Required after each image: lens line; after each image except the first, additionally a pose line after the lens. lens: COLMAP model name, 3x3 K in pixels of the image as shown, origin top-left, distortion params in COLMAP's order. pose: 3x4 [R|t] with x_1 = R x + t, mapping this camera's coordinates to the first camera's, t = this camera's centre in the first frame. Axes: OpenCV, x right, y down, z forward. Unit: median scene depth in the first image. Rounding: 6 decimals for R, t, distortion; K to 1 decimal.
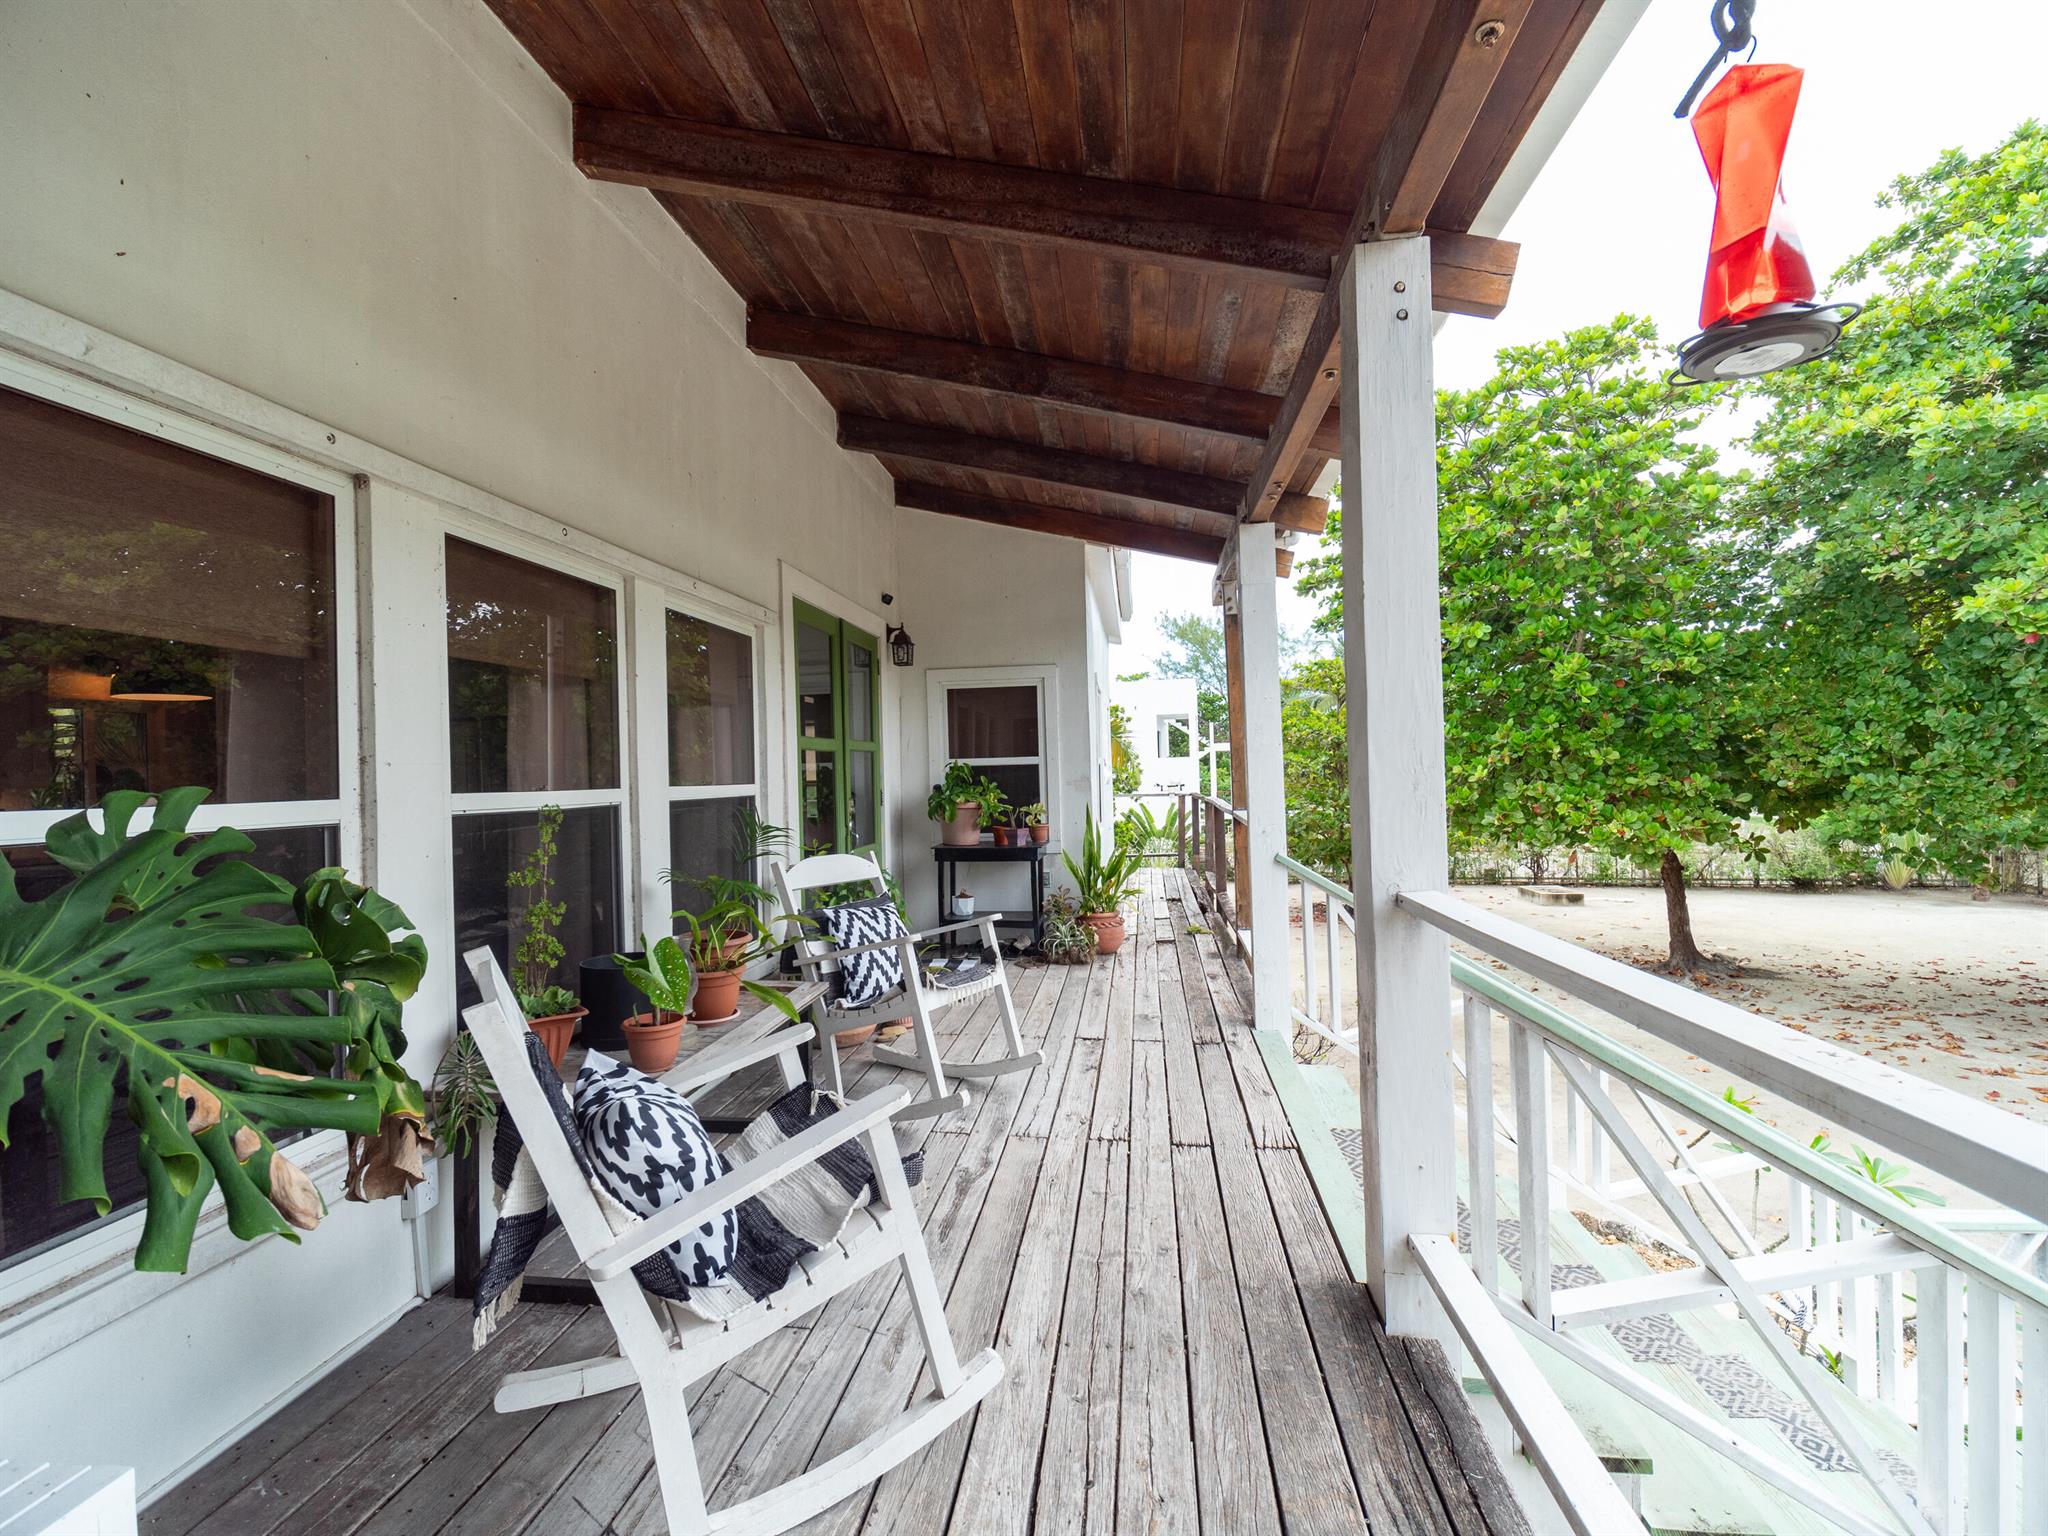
lens RADIAL K [[931.0, 0, 1023.9], [0, 931.0, 774.5], [0, 0, 1]] dist [0.000418, -0.001301]
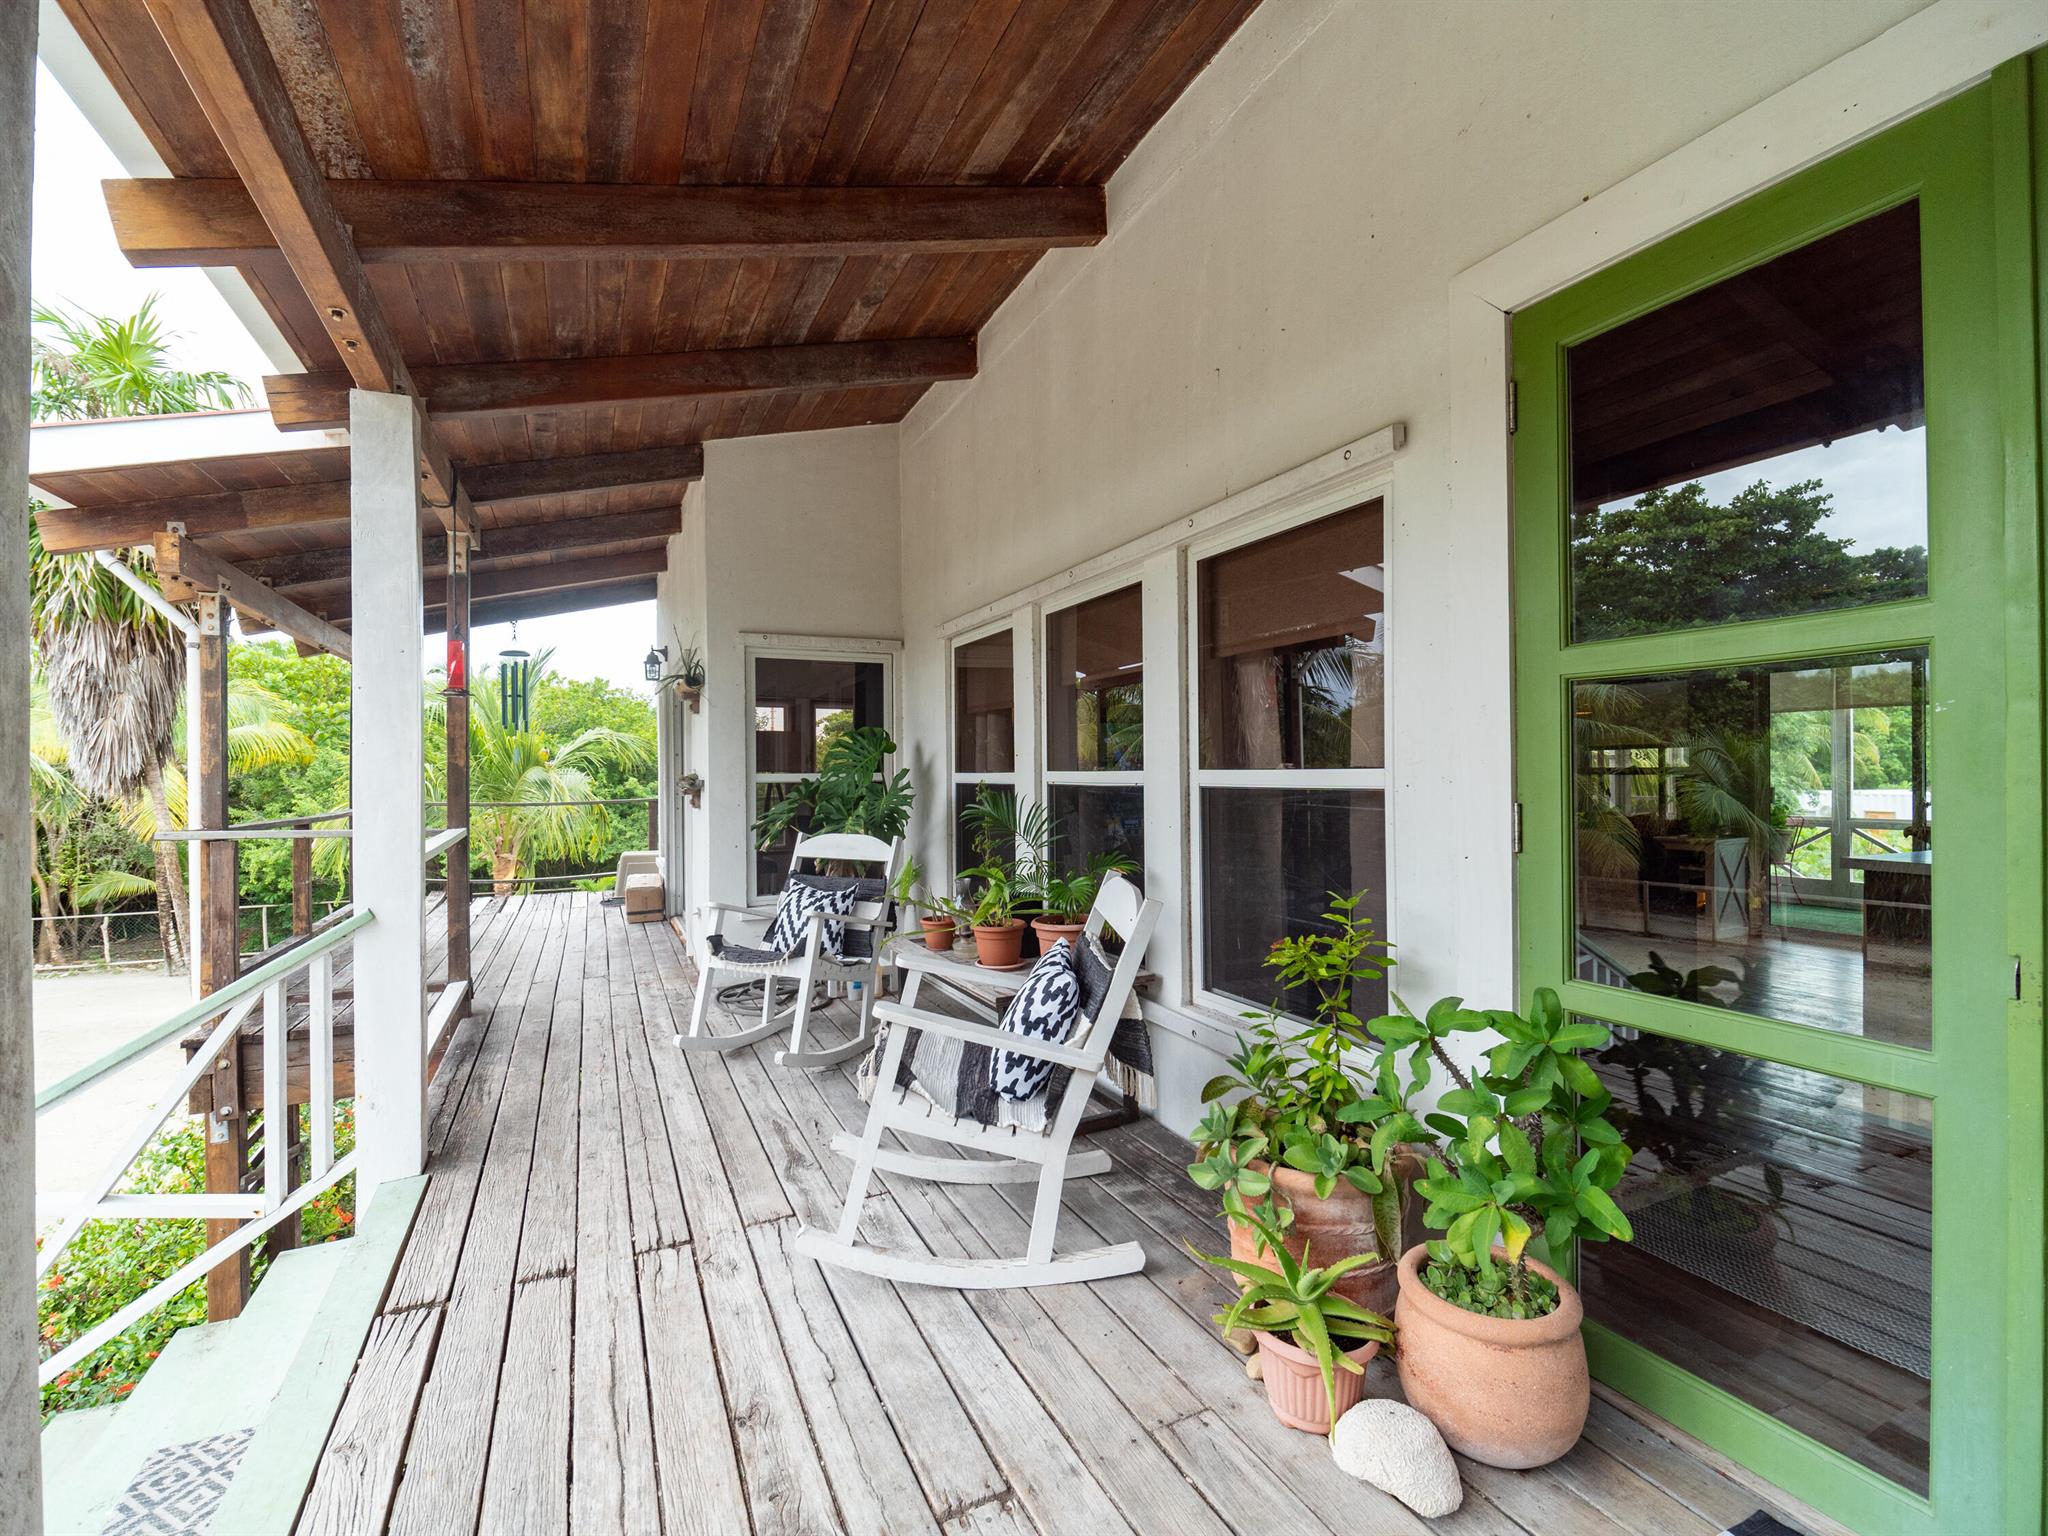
lens RADIAL K [[931.0, 0, 1023.9], [0, 931.0, 774.5], [0, 0, 1]] dist [0.000418, -0.001301]
pose [[-0.845094, 0.033374, -0.533575, 0.239159], [0.030982, 0.999430, 0.013441, 0.000942], [0.533719, -0.005172, -0.845646, 1.831734]]
